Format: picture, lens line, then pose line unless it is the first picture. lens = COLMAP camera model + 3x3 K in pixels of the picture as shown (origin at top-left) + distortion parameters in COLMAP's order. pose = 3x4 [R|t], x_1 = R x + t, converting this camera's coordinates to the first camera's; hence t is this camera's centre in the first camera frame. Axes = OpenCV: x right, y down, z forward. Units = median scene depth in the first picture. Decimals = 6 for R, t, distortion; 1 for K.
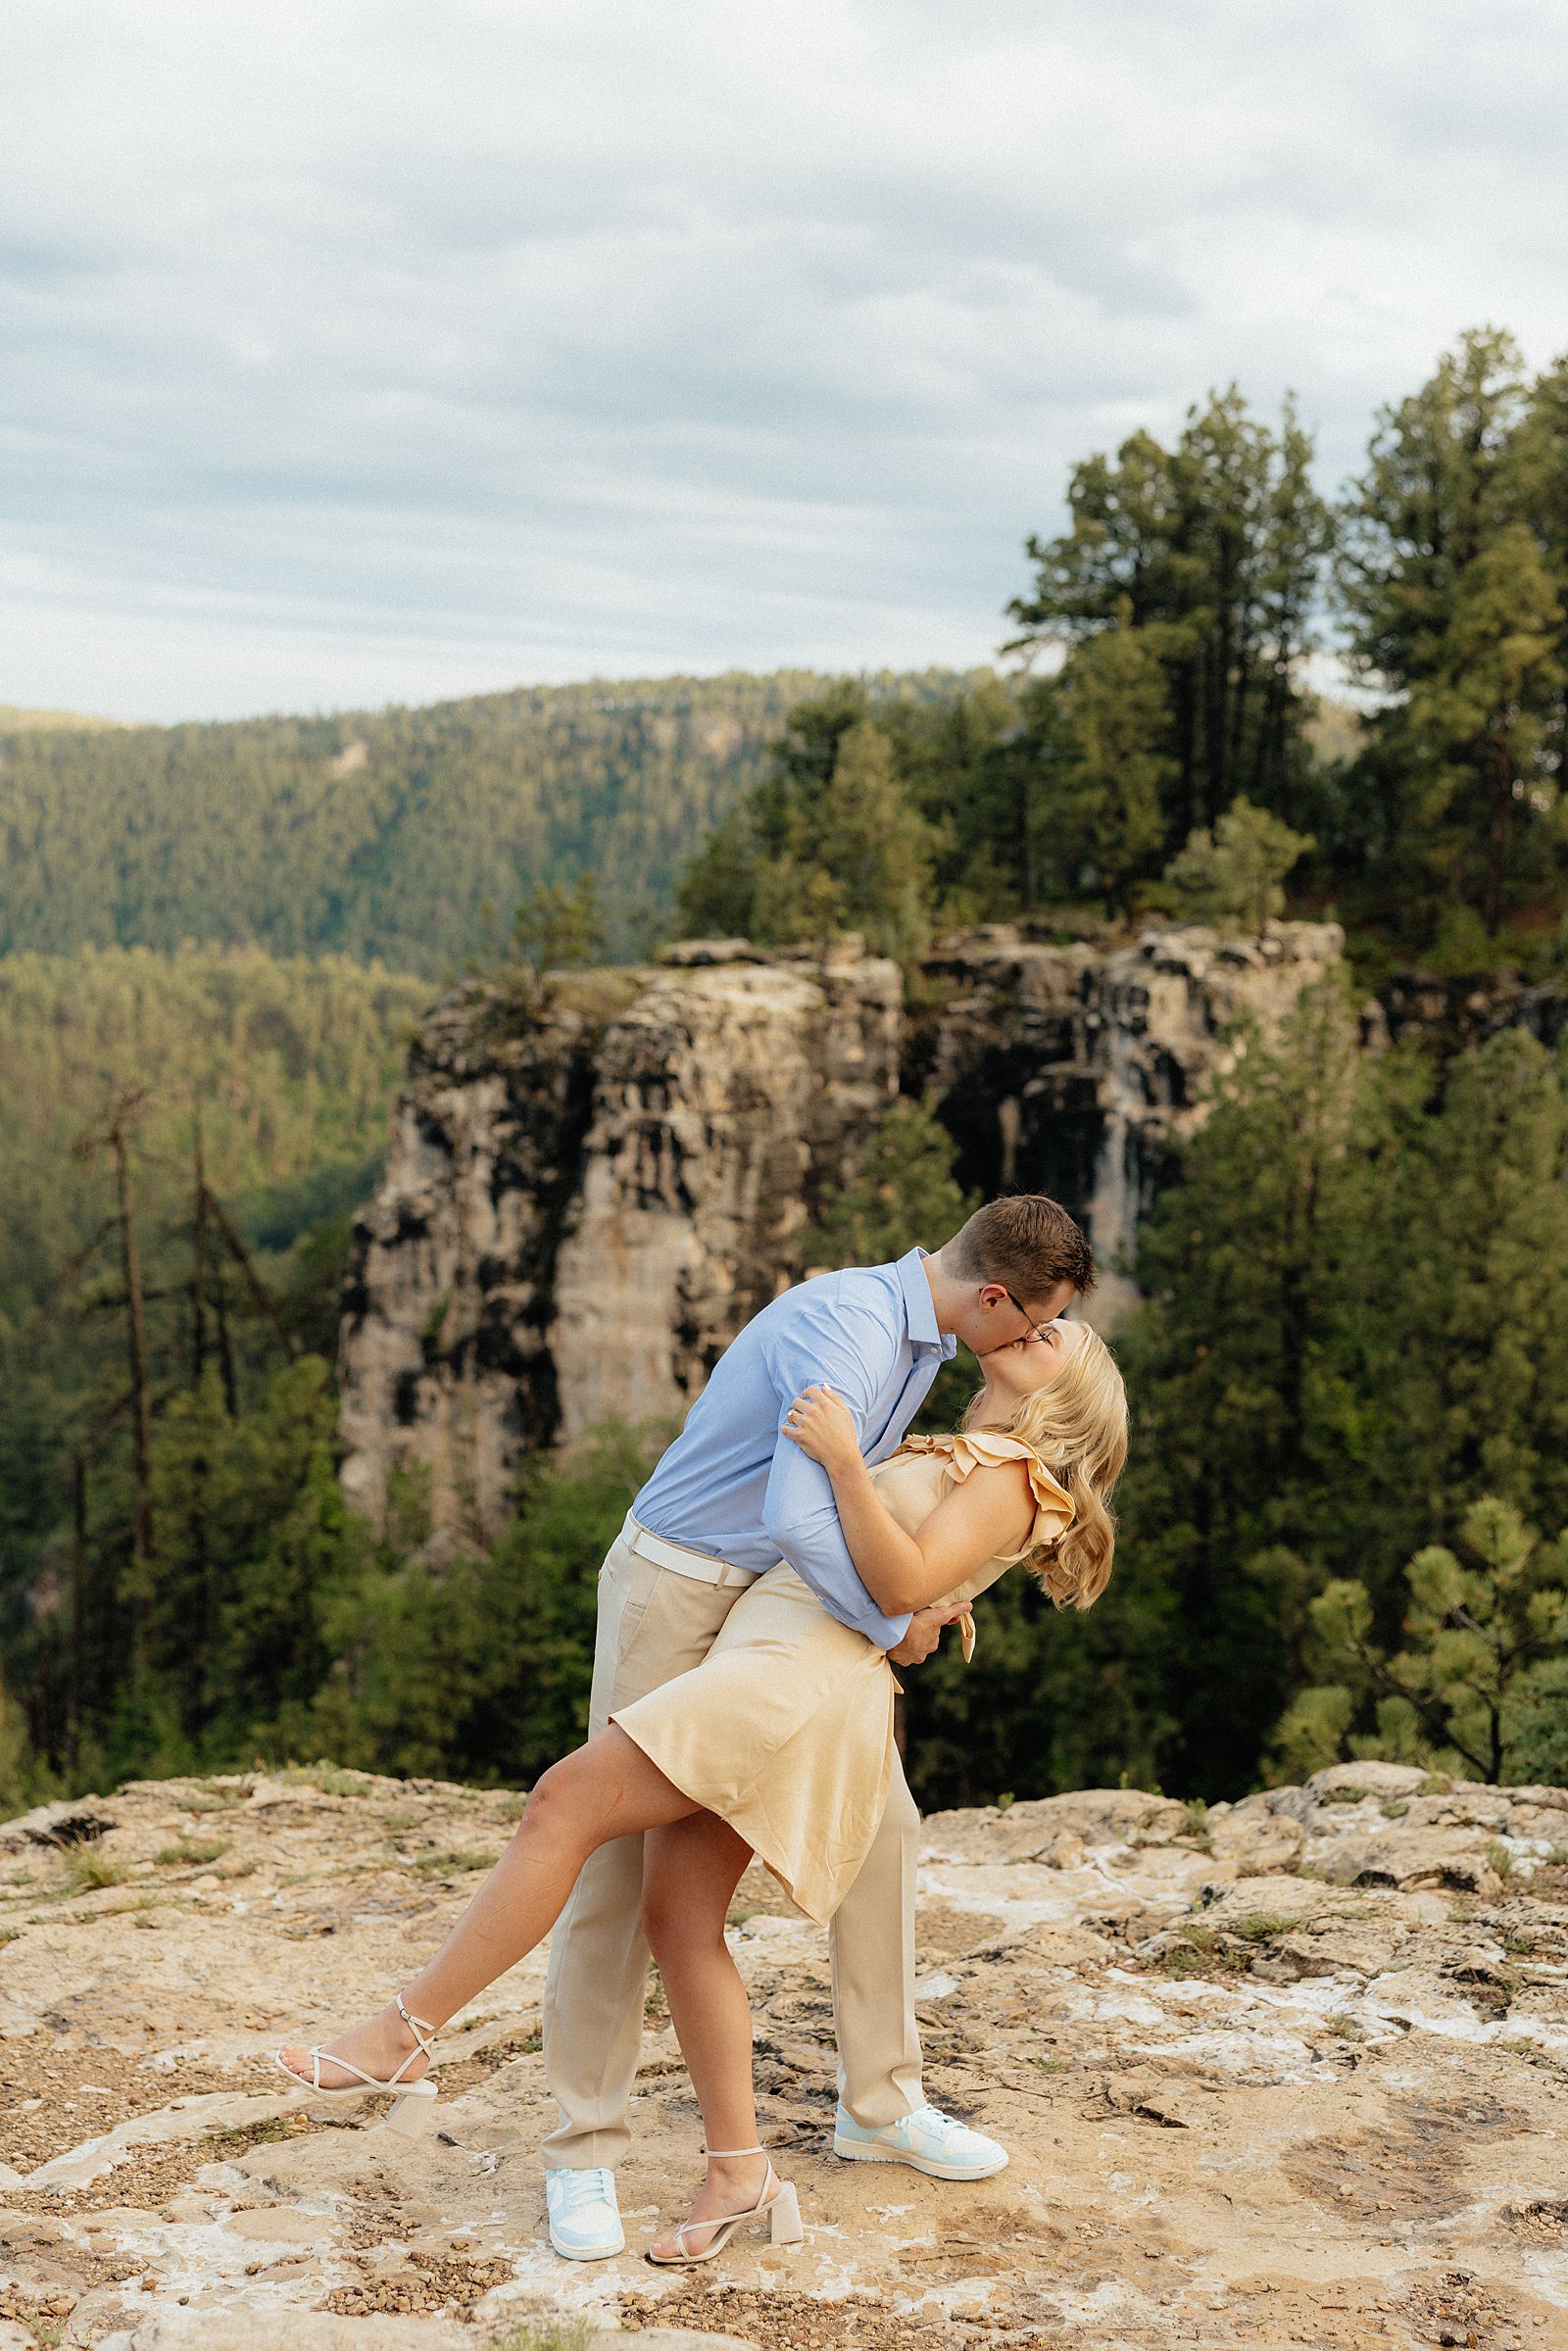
lens RADIAL K [[3120.9, 0, 830.6], [0, 3120.9, 1157.4], [0, 0, 1]] dist [-0.012585, 0.000000]
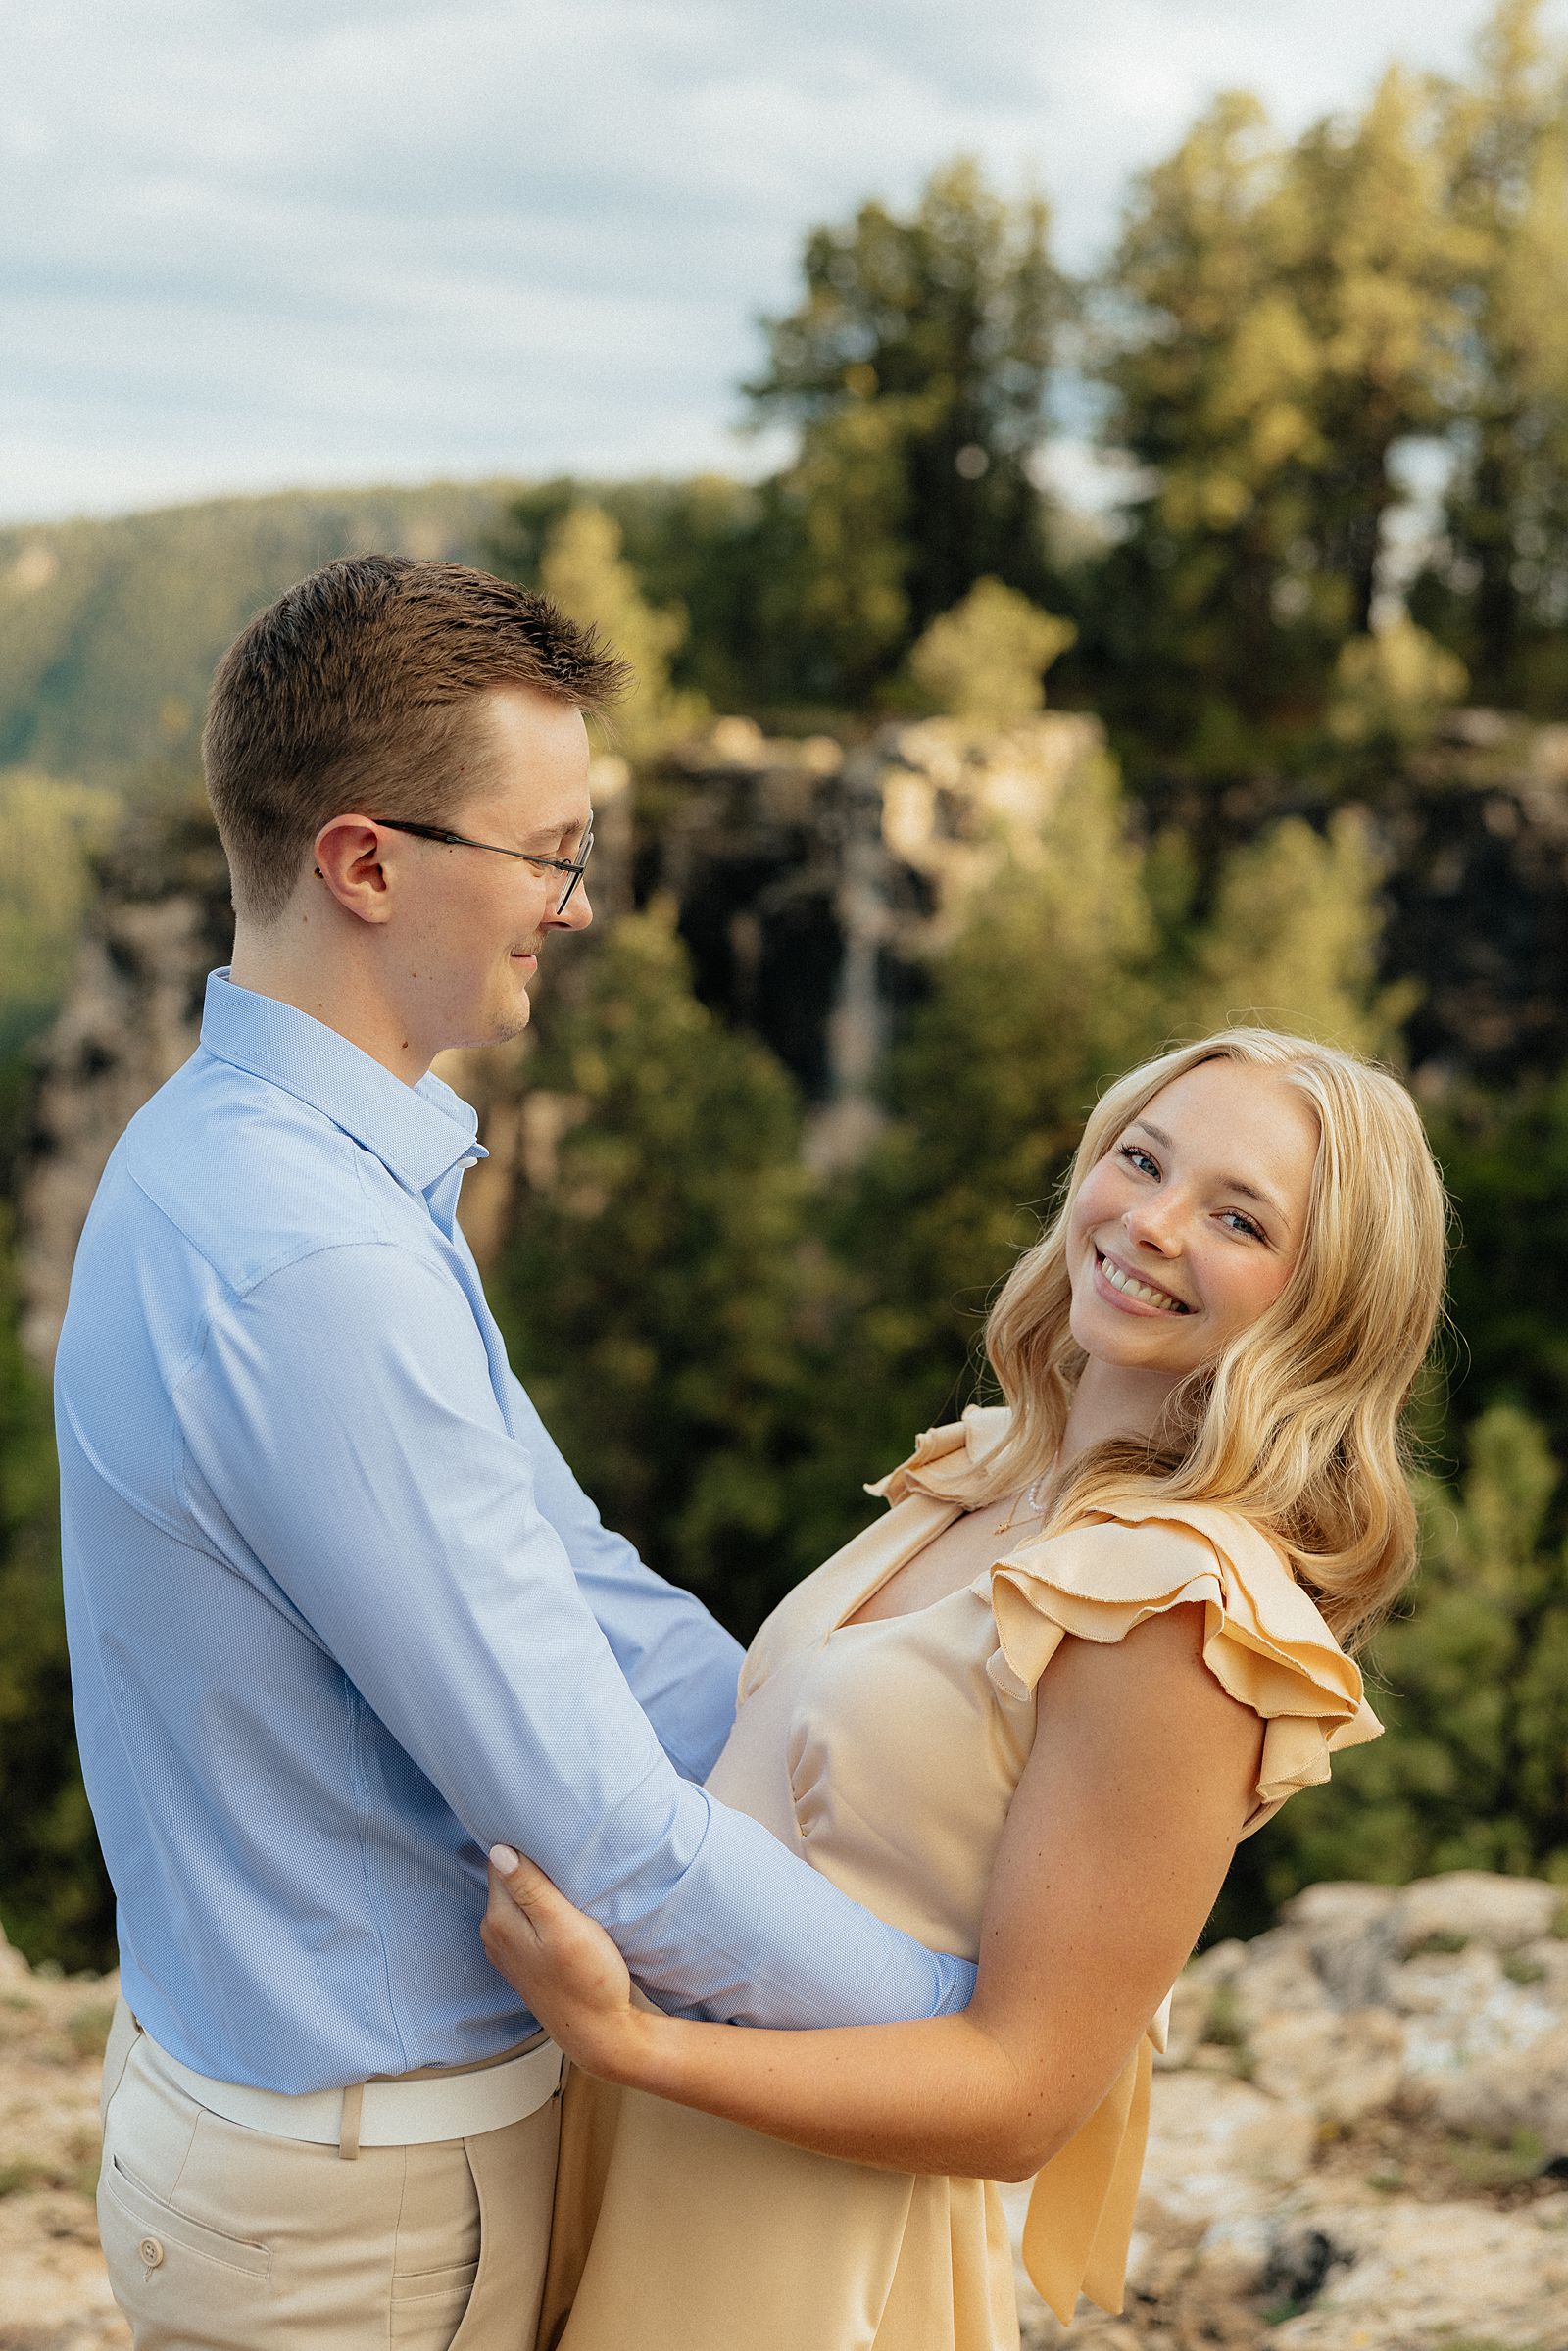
lens RADIAL K [[3018.5, 0, 825.6], [0, 3018.5, 1108.6], [0, 0, 1]] dist [-0.101613, 0.000000]
pose [[0.995644, -0.019067, 0.091269, -0.001739], [0.015379, 0.999043, 0.040941, 0.003032], [-0.091962, -0.039359, 0.994984, 0.100290]]
